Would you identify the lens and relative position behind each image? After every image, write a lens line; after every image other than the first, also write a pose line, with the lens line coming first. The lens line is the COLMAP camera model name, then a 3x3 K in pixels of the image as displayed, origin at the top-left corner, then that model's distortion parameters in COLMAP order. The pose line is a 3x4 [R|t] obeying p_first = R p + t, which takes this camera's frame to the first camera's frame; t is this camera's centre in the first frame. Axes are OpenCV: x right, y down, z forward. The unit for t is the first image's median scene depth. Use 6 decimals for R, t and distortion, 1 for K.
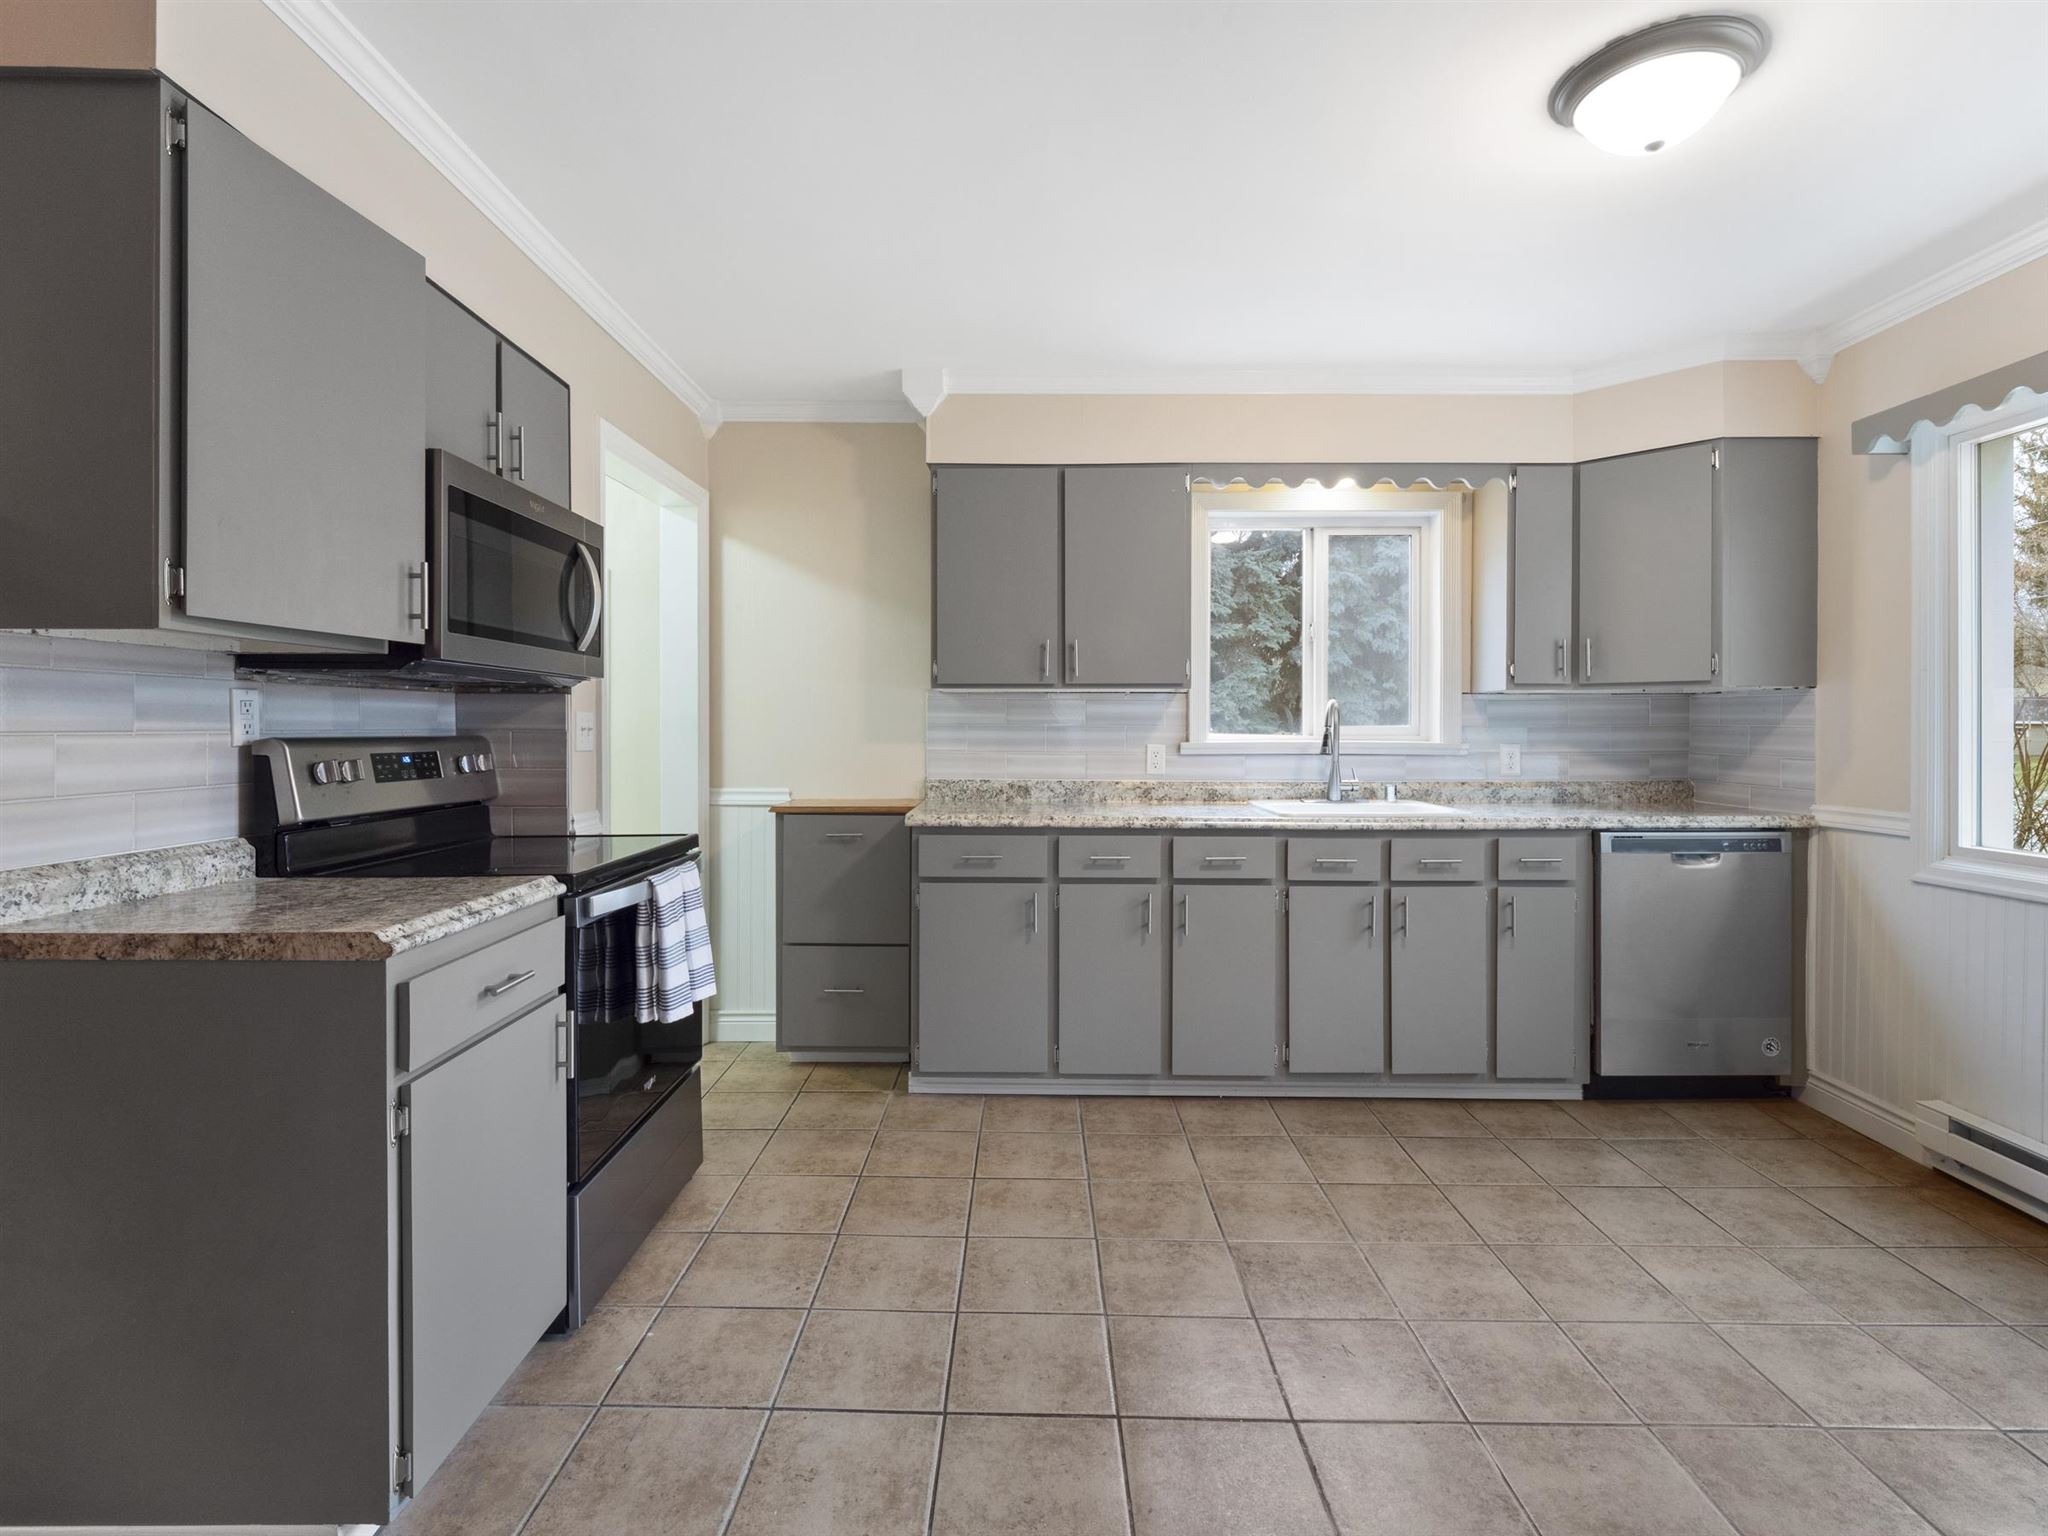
lens RADIAL K [[1000.7, 0, 1006.0], [0, 1000.7, 734.3], [0, 0, 1]] dist [-0.001332, -0.001776]
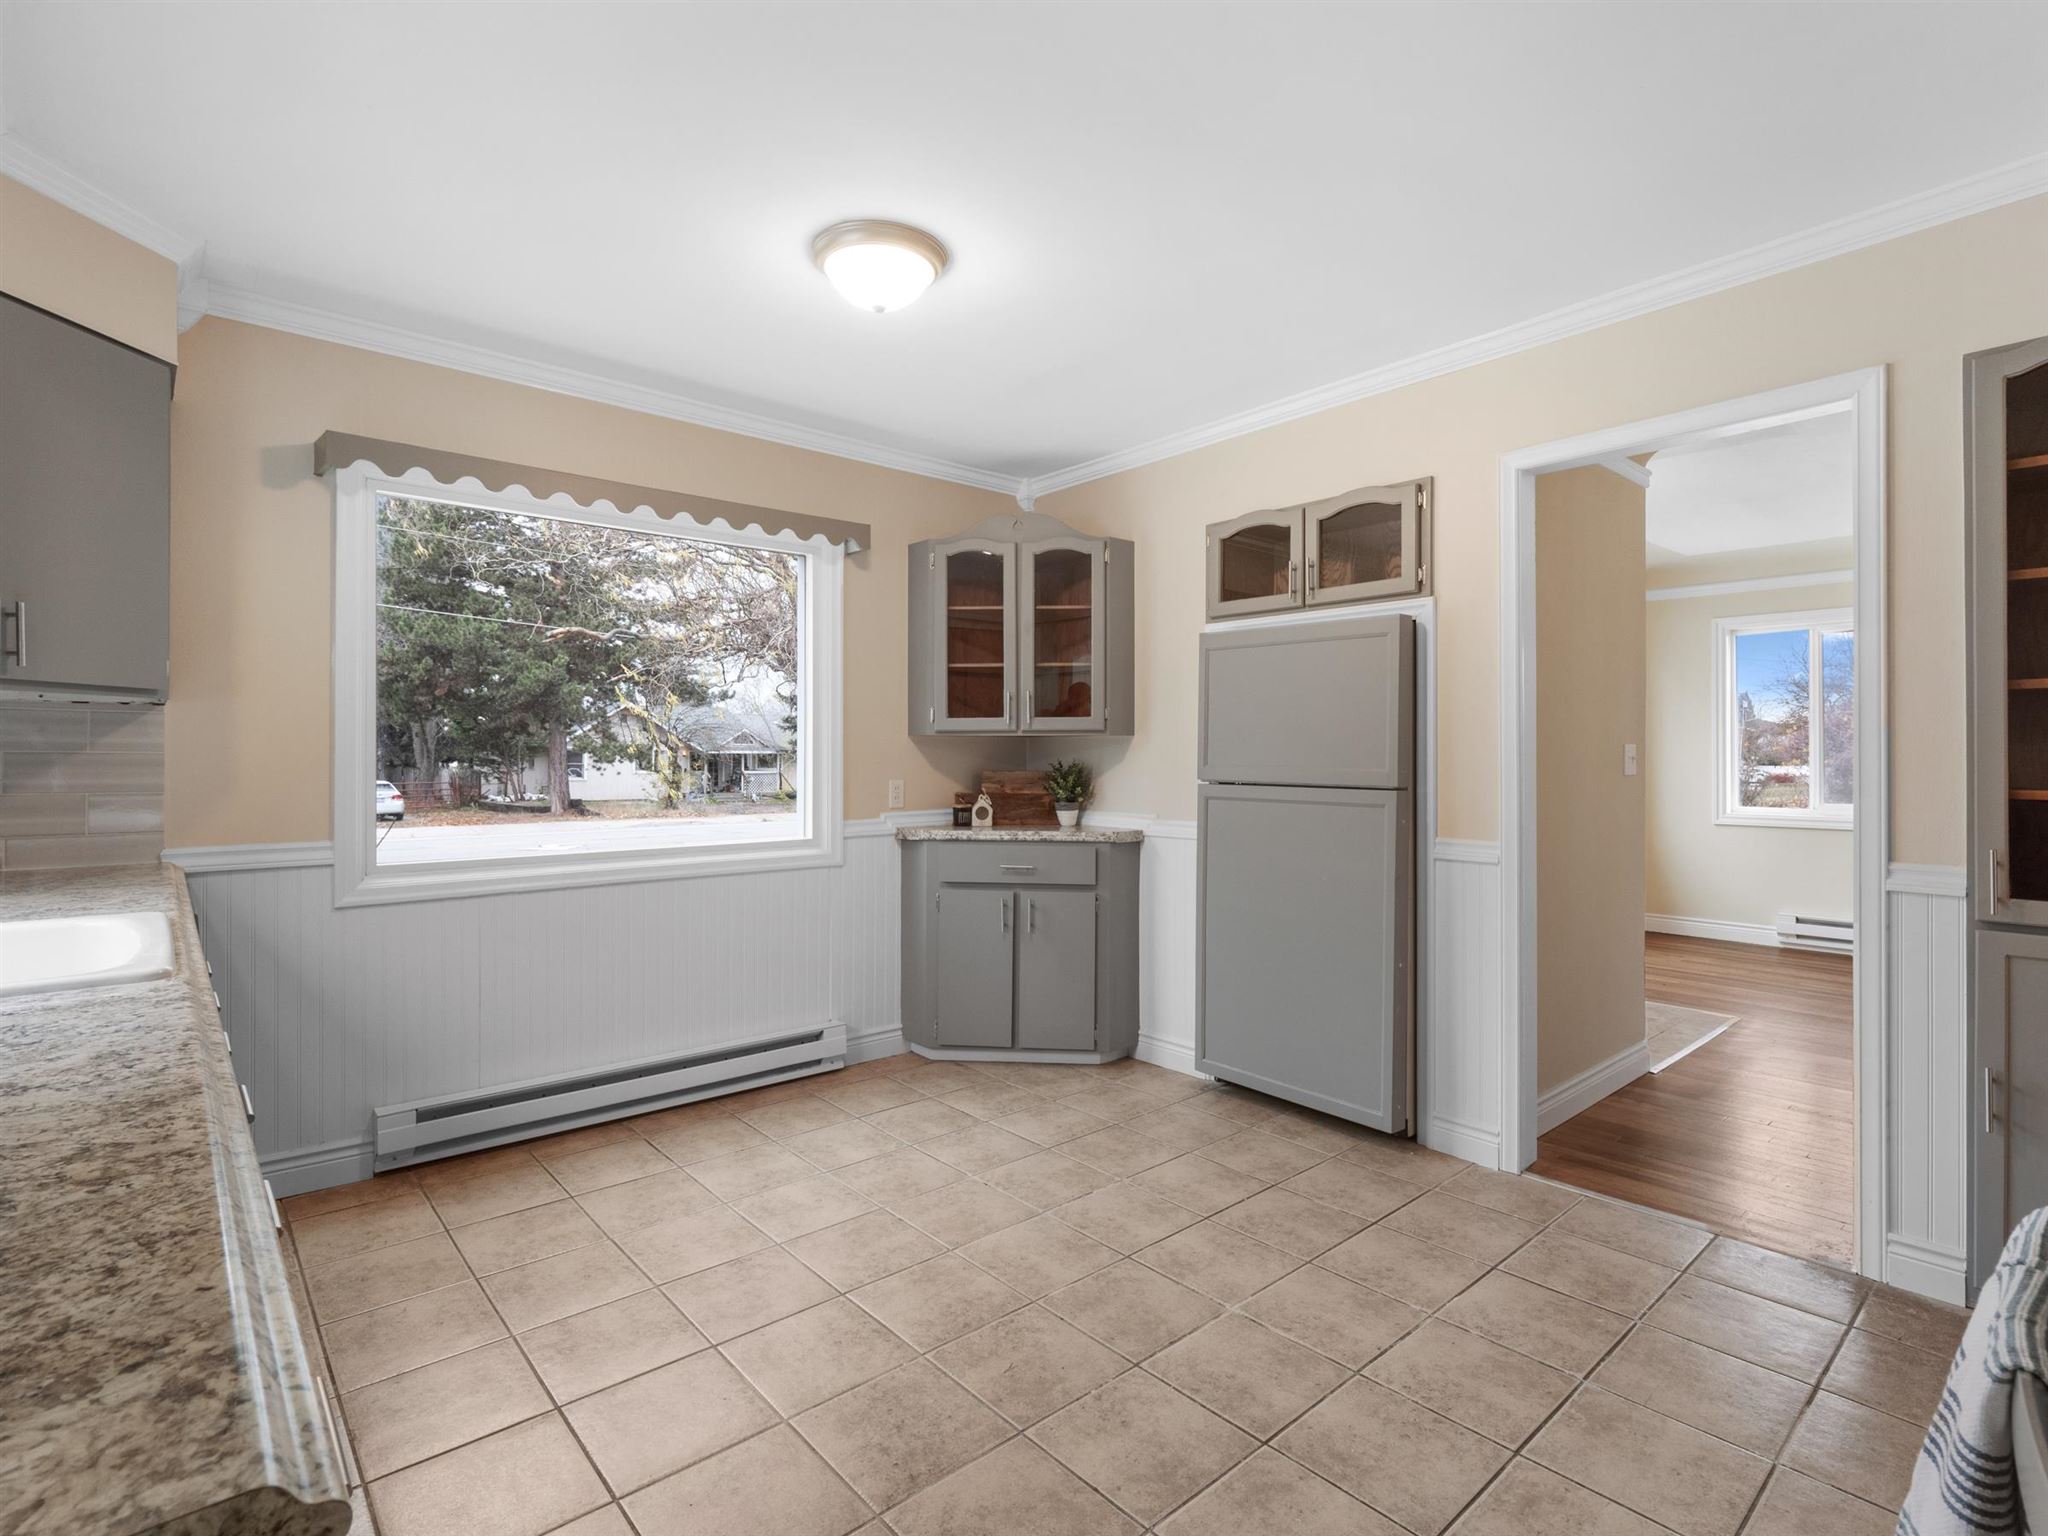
lens RADIAL K [[1000.7, 0, 1010.8], [0, 1000.7, 752.5], [0, 0, 1]] dist [-0.001332, -0.001776]
pose [[-0.675744, -0.002560, 0.737132, -0.311192], [-0.001427, 0.999997, 0.002165, -0.013215], [-0.737135, 0.000411, -0.675745, 1.274552]]
